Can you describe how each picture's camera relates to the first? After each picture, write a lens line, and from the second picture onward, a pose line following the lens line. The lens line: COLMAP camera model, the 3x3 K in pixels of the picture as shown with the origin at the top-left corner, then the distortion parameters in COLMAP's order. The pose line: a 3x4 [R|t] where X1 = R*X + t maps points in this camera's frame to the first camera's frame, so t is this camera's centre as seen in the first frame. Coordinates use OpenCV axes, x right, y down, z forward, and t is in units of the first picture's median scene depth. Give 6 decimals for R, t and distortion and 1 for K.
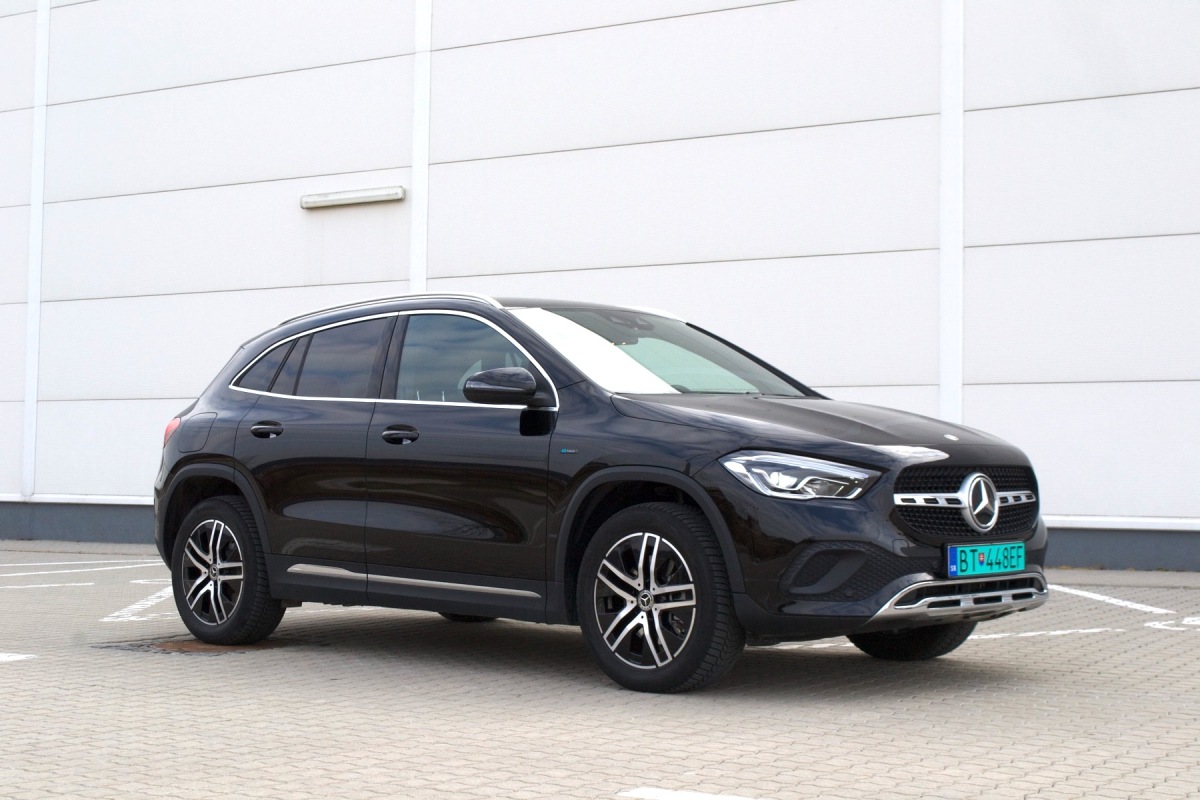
lens RADIAL K [[1957.0, 0, 600.2], [0, 1957.0, 403.5], [0, 0, 1]] dist [-0.013440, 0.000000]
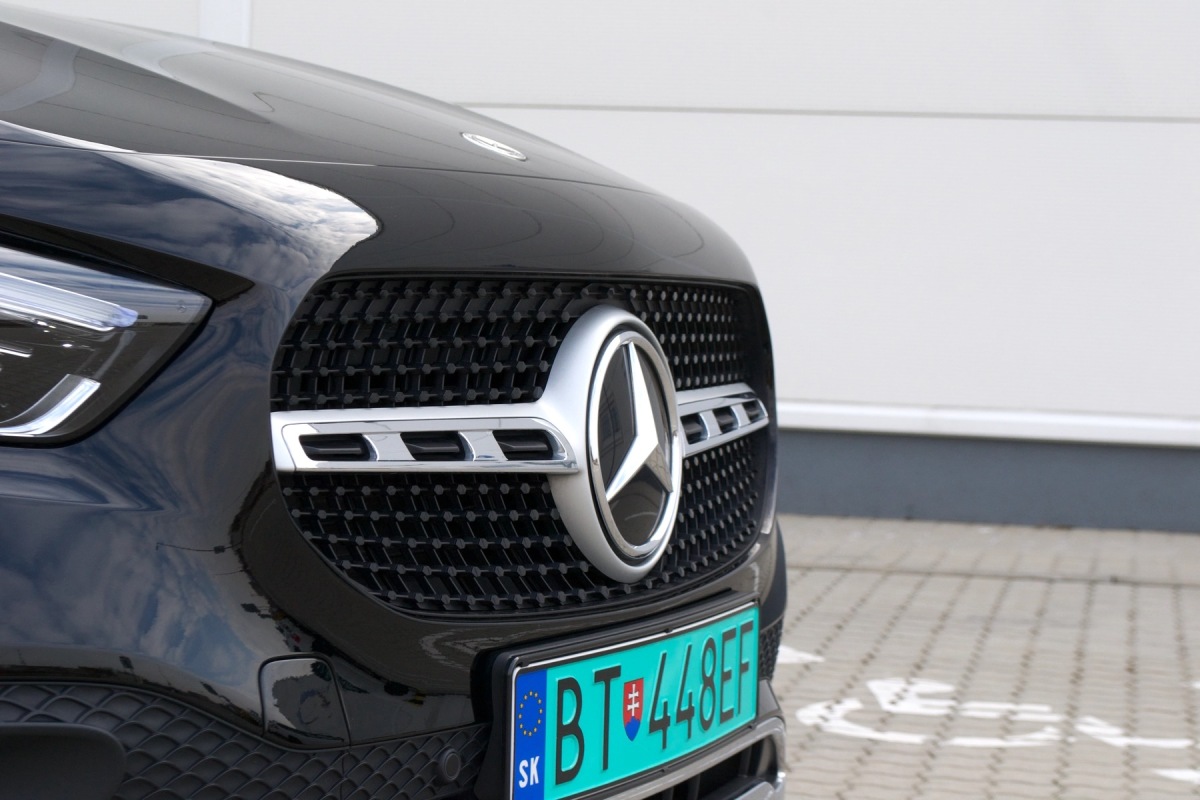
lens RADIAL K [[2868.3, 0, 599.0], [0, 2868.3, 397.1], [0, 0, 1]] dist [0.152459, 0.000000]
pose [[0.941137, 0.012894, 0.337778, 0.084094], [-0.037895, 0.996998, 0.067527, 0.024030], [-0.335893, -0.076352, 0.938800, 0.710321]]
